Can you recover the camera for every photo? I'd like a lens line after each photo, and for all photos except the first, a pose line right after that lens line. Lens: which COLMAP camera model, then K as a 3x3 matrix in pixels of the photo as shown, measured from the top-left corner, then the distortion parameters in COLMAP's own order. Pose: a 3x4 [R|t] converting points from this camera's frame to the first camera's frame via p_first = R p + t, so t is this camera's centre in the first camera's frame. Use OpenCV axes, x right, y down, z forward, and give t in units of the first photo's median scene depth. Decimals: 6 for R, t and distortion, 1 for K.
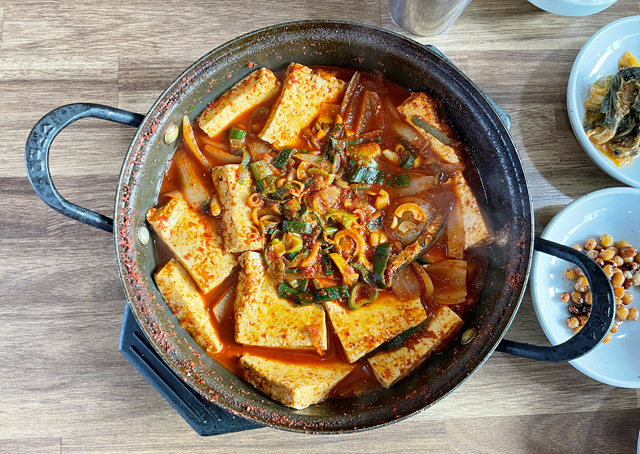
lens RADIAL K [[505.7, 0, 319.1], [0, 505.7, 236.9], [0, 0, 1]] dist [0.042988, -0.007850]
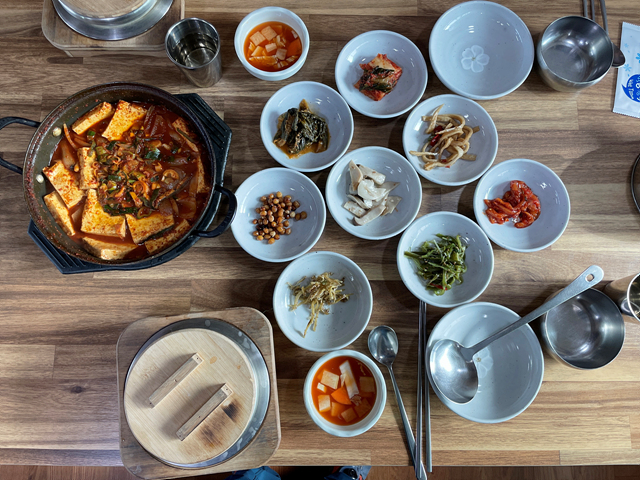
lens RADIAL K [[494.7, 0, 320.0], [0, 494.7, 240.0], [0, 0, 1]] dist [0.005821, -0.009450]
pose [[0.999078, 0.041373, -0.011459, 0.833618], [-0.041559, 0.998999, -0.016530, 0.231765], [0.010764, 0.016991, 0.999798, -1.023167]]
